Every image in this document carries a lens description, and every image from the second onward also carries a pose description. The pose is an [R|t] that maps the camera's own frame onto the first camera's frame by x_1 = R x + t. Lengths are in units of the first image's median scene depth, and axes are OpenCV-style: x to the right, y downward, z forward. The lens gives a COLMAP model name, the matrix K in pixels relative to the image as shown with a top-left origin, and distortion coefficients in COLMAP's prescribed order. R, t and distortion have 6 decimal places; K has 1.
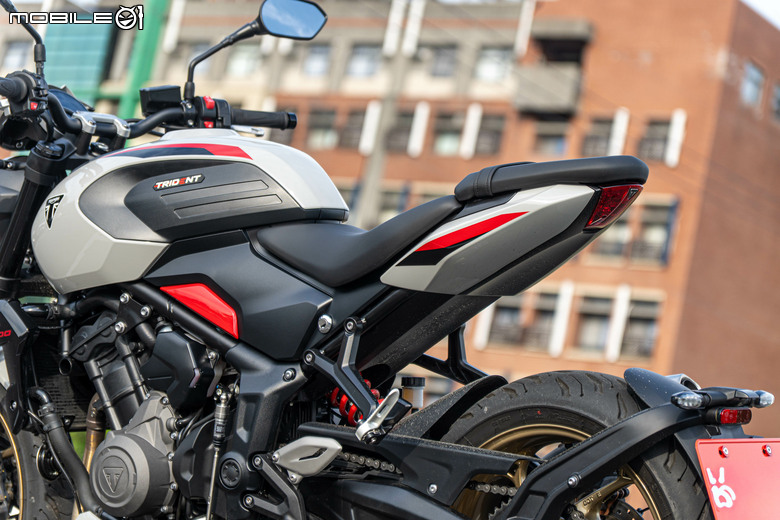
lens RADIAL K [[2468.8, 0, 390.0], [0, 2468.8, 261.1], [0, 0, 1]] dist [0.015229, 0.000000]
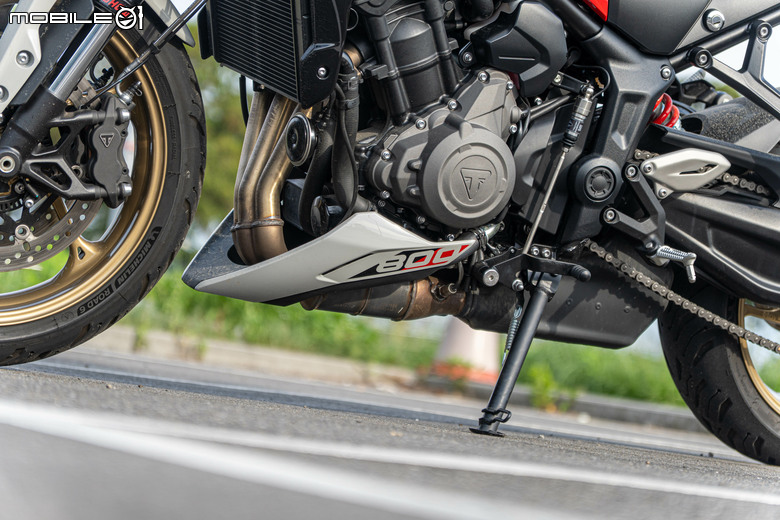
lens RADIAL K [[2468.8, 0, 393.3], [0, 2468.8, 259.4], [0, 0, 1]] dist [0.015229, 0.000000]
pose [[0.467335, -0.061863, 0.881913, -0.832329], [-0.206831, 0.962215, 0.177098, -0.023846], [-0.859546, -0.265171, 0.436881, 0.674347]]
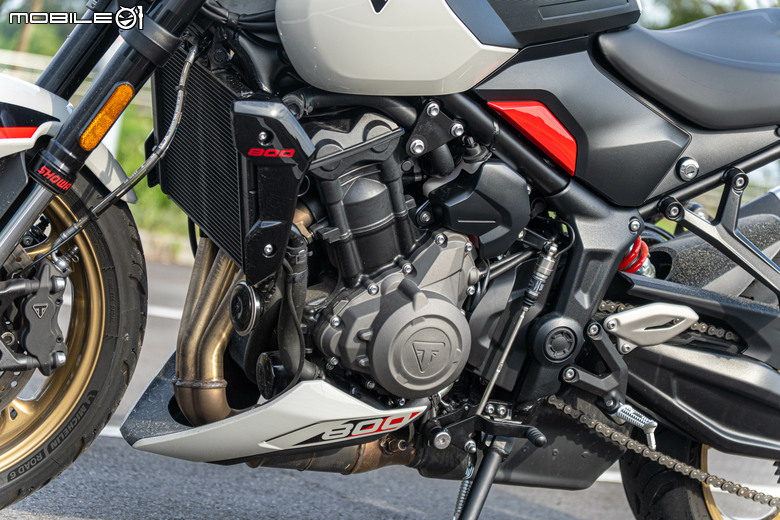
lens RADIAL K [[2468.8, 0, 392.0], [0, 2468.8, 262.2], [0, 0, 1]] dist [0.015229, 0.000000]
pose [[0.468608, -0.128108, 0.874068, -0.781102], [-0.239039, 0.934131, 0.265065, -0.137969], [-0.850451, -0.333148, 0.407118, 0.716048]]
